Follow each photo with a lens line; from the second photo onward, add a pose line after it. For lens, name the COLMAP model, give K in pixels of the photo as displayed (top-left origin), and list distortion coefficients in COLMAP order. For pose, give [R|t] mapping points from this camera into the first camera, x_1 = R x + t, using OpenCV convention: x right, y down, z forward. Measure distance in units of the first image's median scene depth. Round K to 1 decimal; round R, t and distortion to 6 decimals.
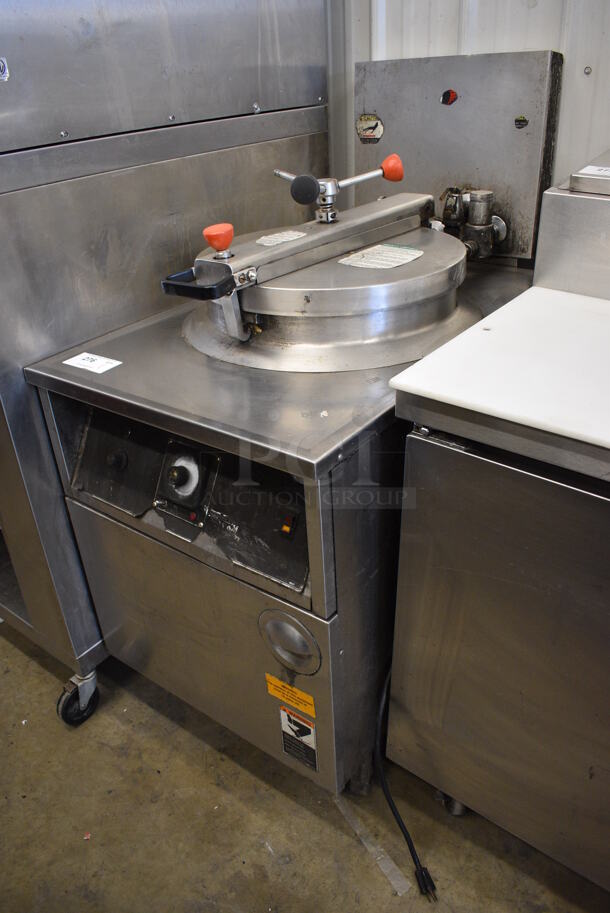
lens RADIAL K [[713.1, 0, 305.0], [0, 713.1, 456.5], [0, 0, 1]] dist [-0.100821, 0.018737]
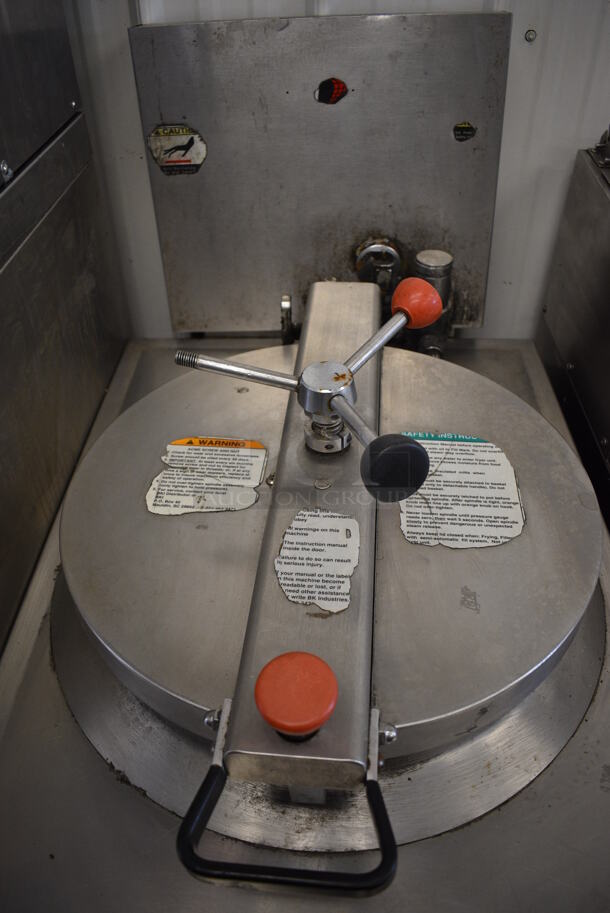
lens RADIAL K [[713.1, 0, 305.0], [0, 713.1, 456.5], [0, 0, 1]] dist [-0.100821, 0.018737]
pose [[0.817623, -0.346915, 0.459502, -0.217875], [0.263023, 0.935000, 0.237893, -0.458461], [-0.512163, -0.073647, 0.855725, 0.601300]]
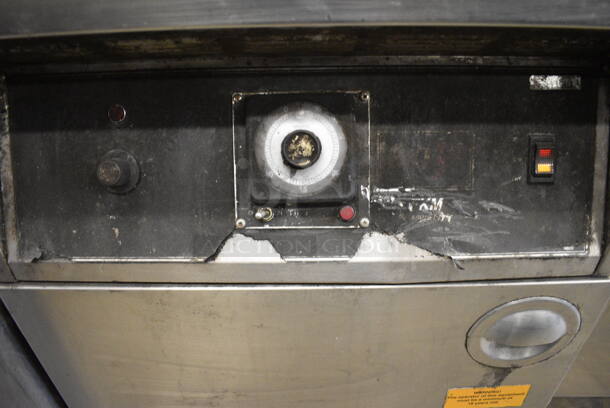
lens RADIAL K [[476.4, 0, 305.0], [0, 476.4, 204.0], [0, 0, 1]] dist [-0.100821, 0.018737]
pose [[0.797841, -0.326558, 0.506764, -0.334922], [0.272656, 0.945163, 0.179795, 0.002991], [-0.537688, -0.005276, 0.843127, 0.650172]]
